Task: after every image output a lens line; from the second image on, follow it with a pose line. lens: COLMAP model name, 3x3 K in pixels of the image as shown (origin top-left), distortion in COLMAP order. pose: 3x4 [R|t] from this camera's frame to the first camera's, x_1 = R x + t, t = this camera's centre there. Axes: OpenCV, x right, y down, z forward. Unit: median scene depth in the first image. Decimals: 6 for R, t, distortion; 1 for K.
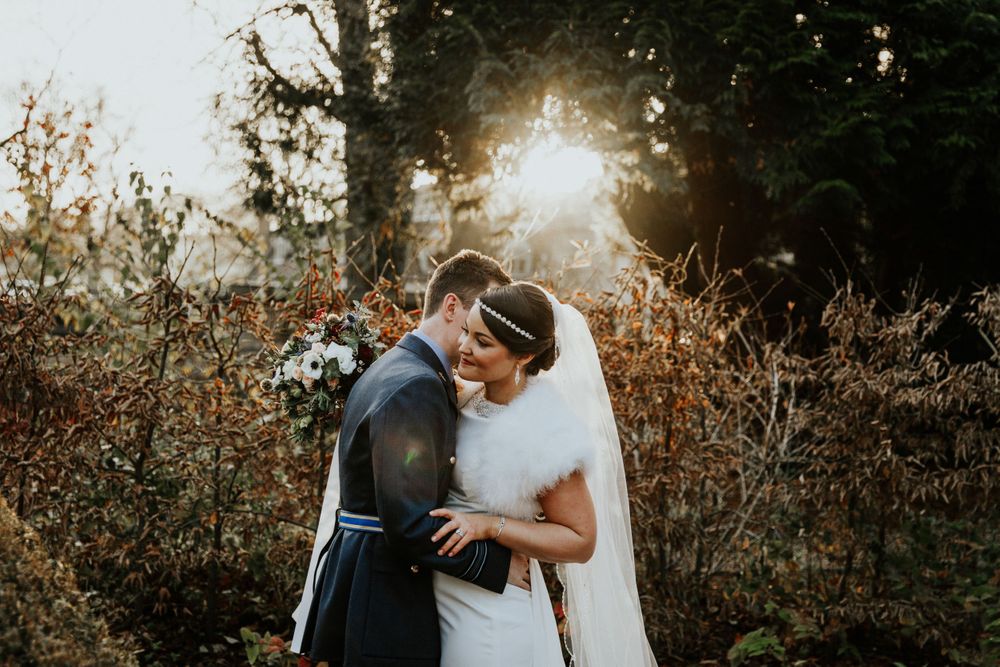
lens RADIAL K [[1522.6, 0, 499.1], [0, 1522.6, 330.6], [0, 0, 1]] dist [0.009832, 0.000000]
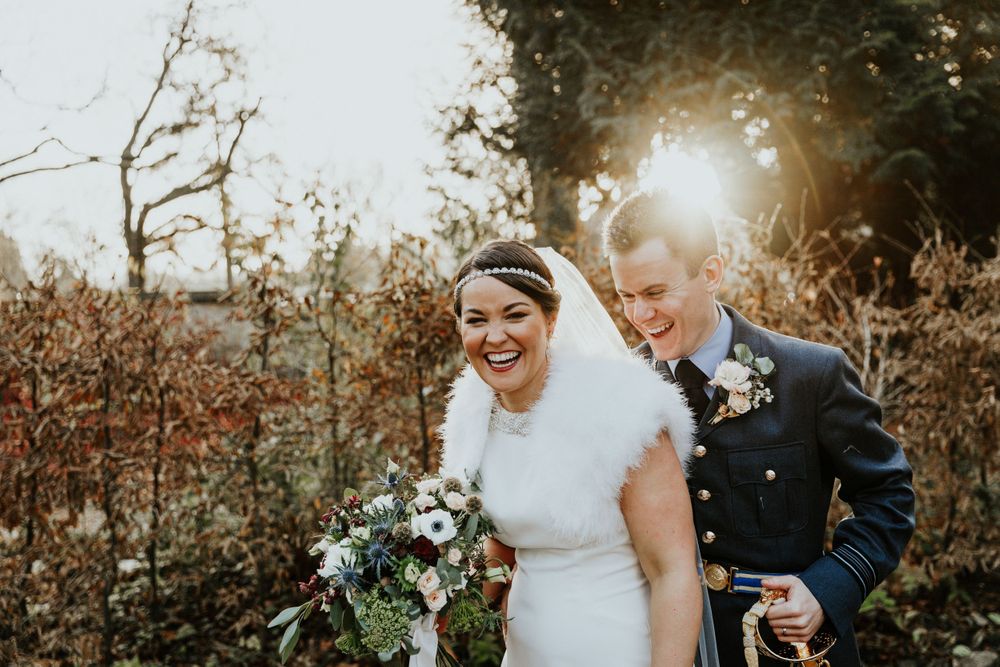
lens RADIAL K [[1156.5, 0, 501.6], [0, 1156.5, 341.7], [0, 0, 1]] dist [0.013827, 0.000000]
pose [[0.990371, -0.064393, -0.122551, 0.030367], [0.067843, 0.997403, 0.024188, 0.002466], [0.120675, -0.032269, 0.992167, 0.184155]]
